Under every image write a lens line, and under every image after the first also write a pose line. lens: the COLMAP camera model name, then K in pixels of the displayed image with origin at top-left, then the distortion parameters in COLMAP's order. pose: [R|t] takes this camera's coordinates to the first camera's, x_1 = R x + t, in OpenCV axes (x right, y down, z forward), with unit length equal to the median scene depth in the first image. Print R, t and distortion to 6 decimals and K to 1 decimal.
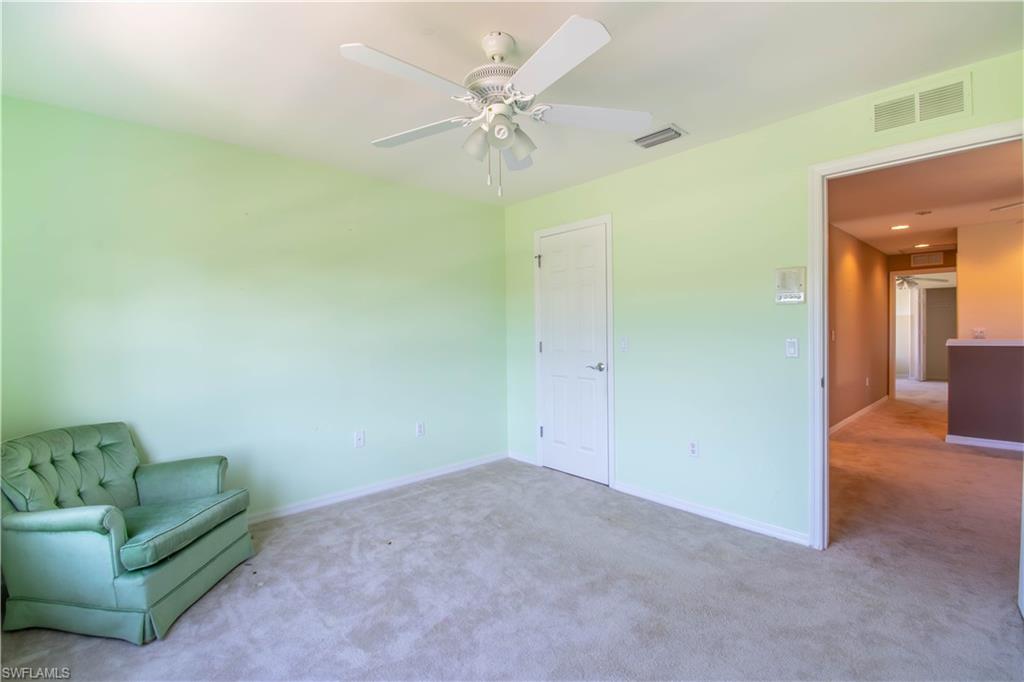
lens RADIAL K [[445.3, 0, 510.3], [0, 445.3, 347.7], [0, 0, 1]] dist [-0.001237, -0.000233]
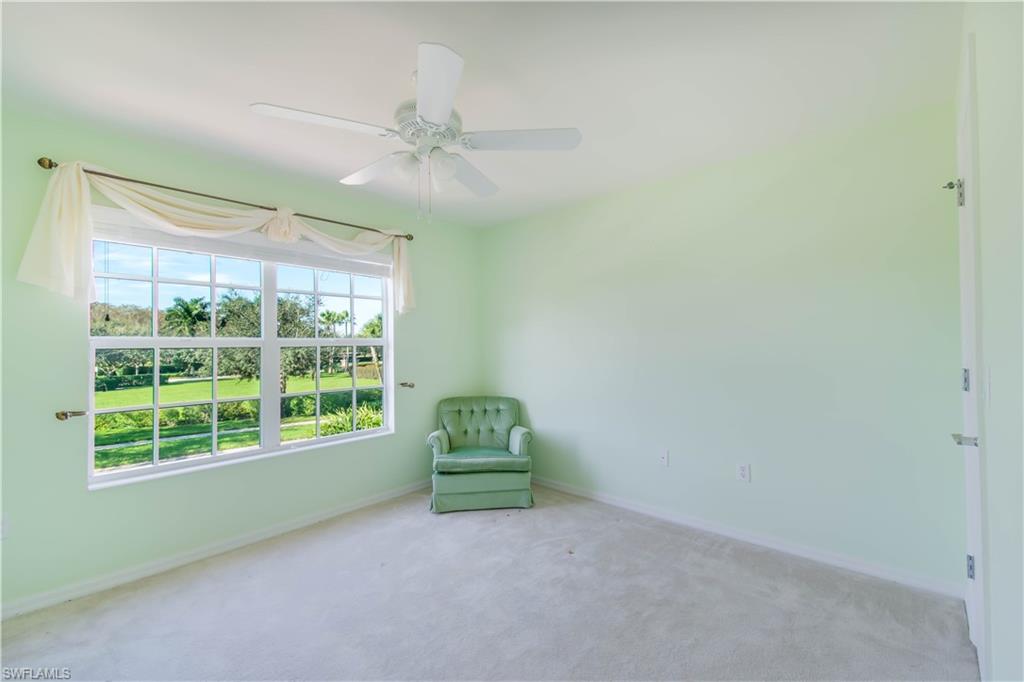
lens RADIAL K [[418.2, 0, 482.8], [0, 418.2, 347.0], [0, 0, 1]] dist [-0.000885, 0.000003]
pose [[0.095042, 0.014099, -0.995373, 0.500153], [-0.023238, 0.999659, 0.011941, -0.032442], [0.995202, 0.021996, 0.095338, 0.521386]]
